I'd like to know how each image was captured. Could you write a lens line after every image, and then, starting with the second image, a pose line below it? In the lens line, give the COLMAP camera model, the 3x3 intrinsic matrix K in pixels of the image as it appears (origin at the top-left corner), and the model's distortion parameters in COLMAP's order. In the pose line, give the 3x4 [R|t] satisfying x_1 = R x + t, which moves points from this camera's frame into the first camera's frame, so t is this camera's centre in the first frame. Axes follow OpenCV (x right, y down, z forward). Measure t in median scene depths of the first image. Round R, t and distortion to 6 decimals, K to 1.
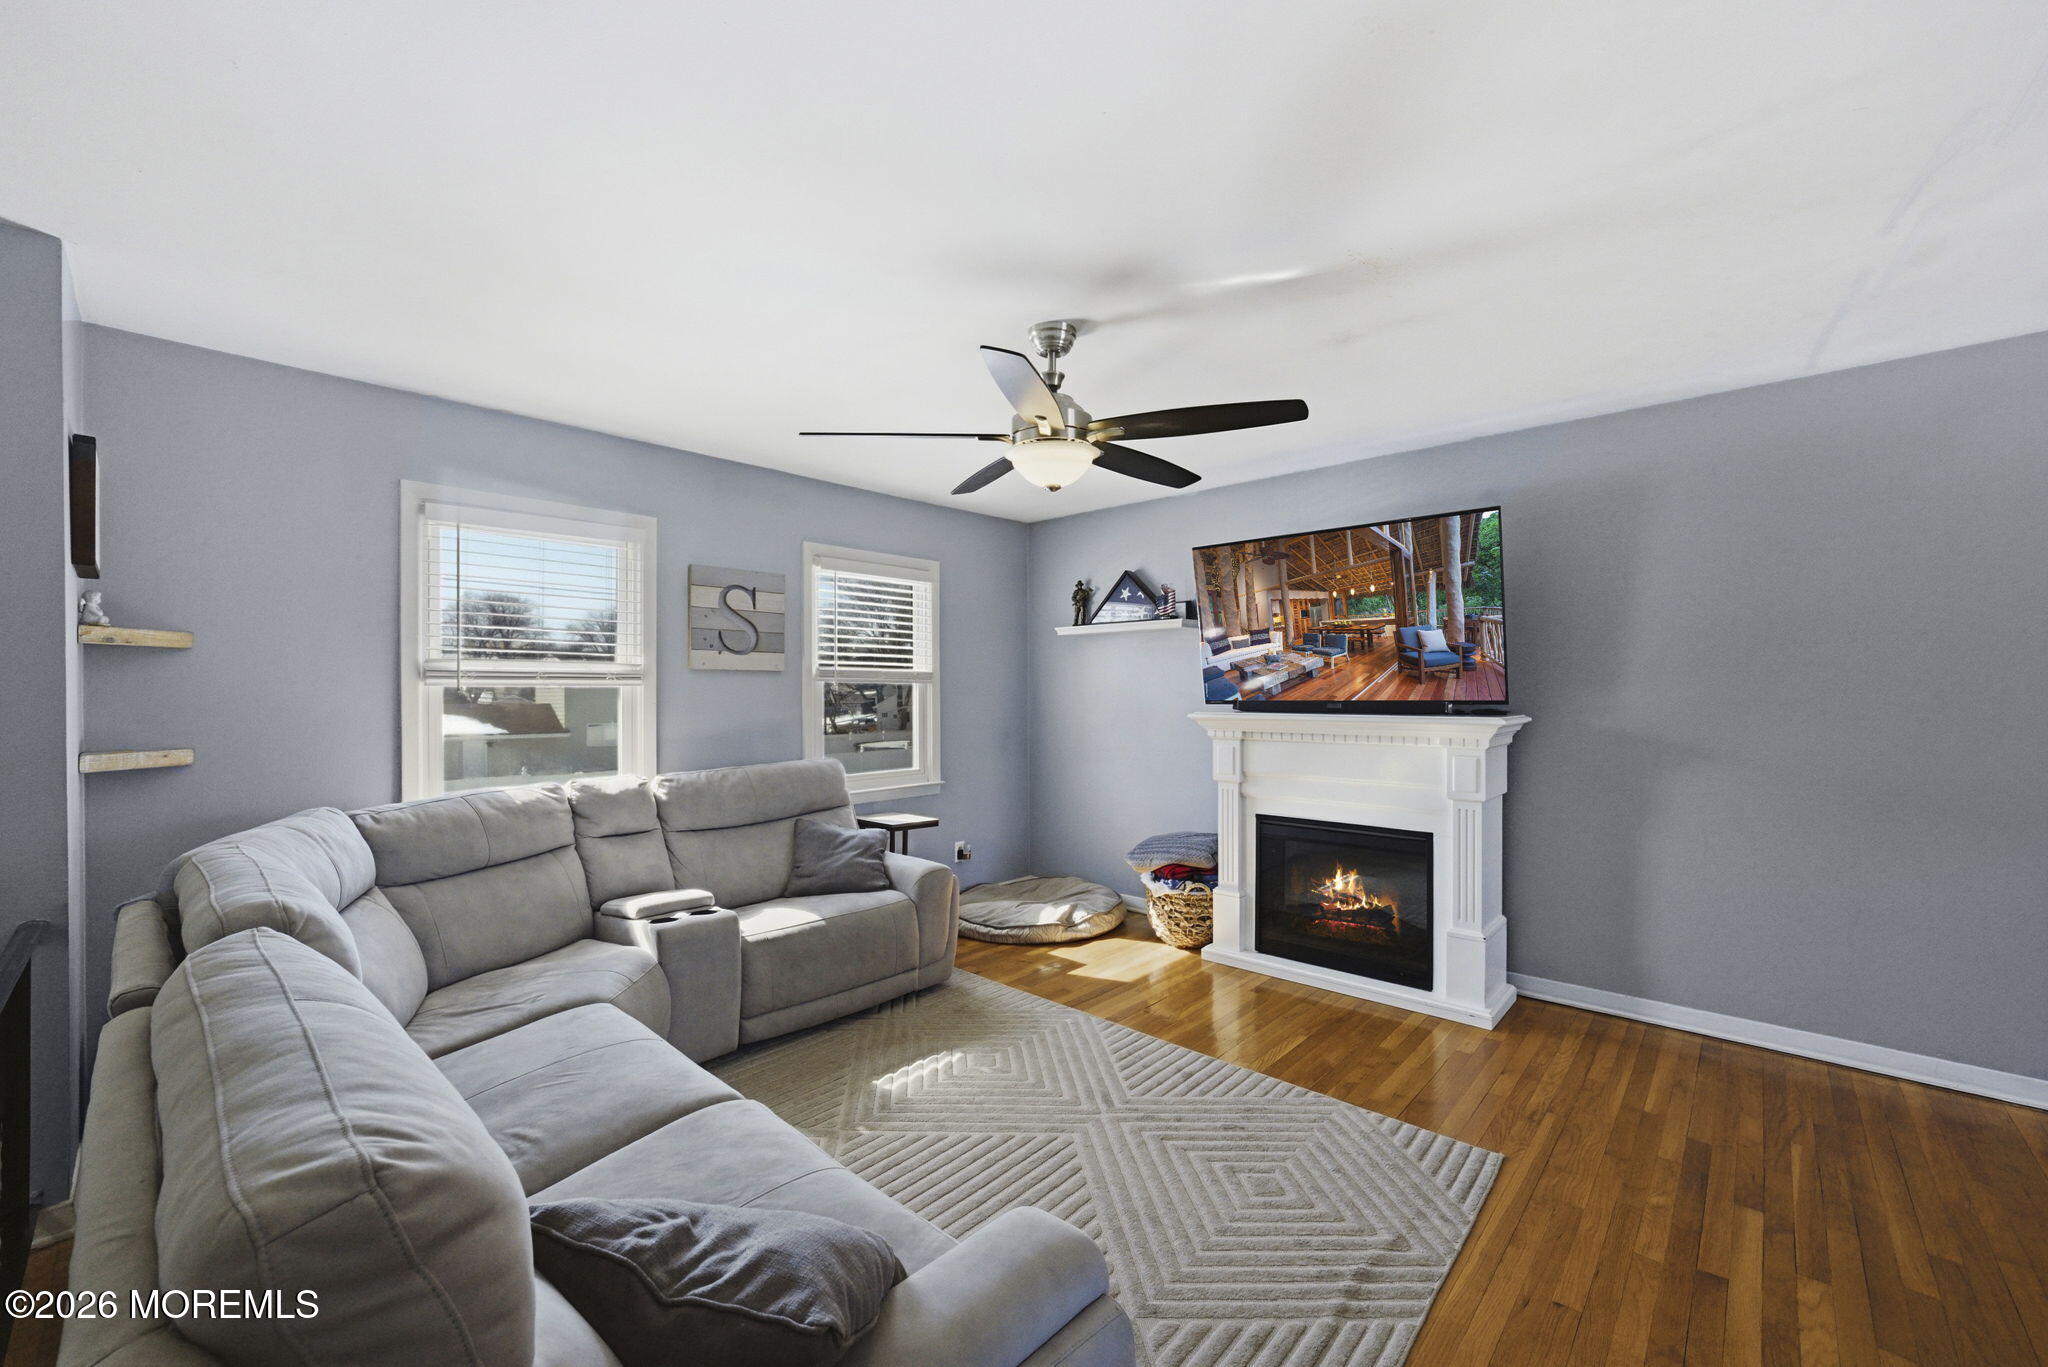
lens RADIAL K [[812.5, 0, 1032.7], [0, 812.5, 703.1], [0, 0, 1]] dist [-0.003084, 0.000166]
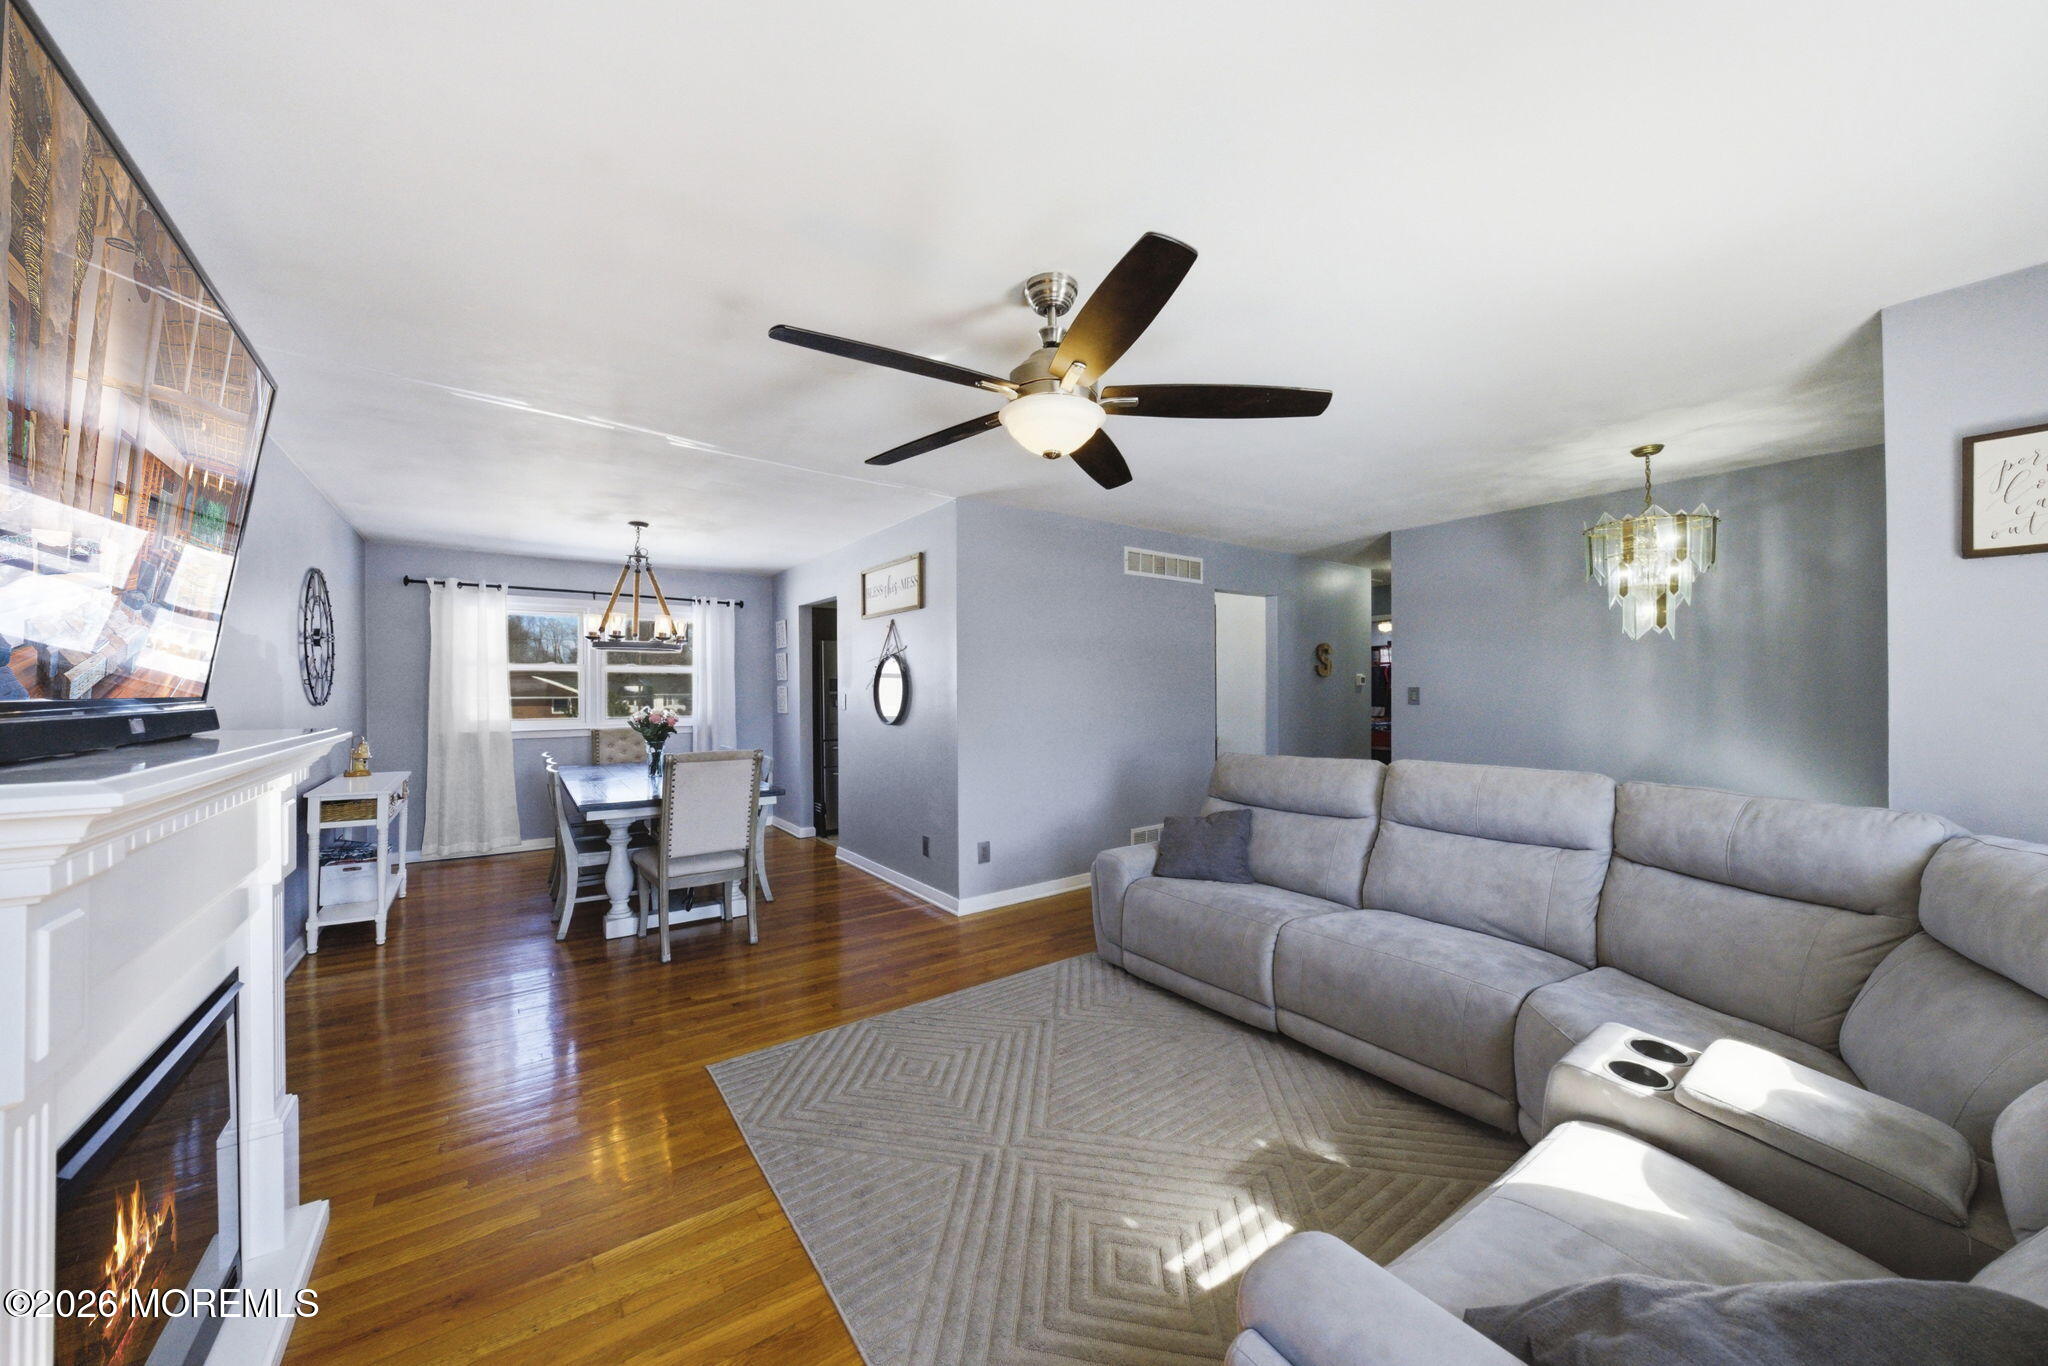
lens RADIAL K [[734.8, 0, 1036.7], [0, 734.8, 680.0], [0, 0, 1]] dist [-0.032239, 0.008354]
pose [[-0.981397, 0.008448, 0.191803, -0.082955], [0.007942, 0.999963, -0.003409, -0.008624], [-0.191825, -0.001822, -0.981427, 1.313382]]
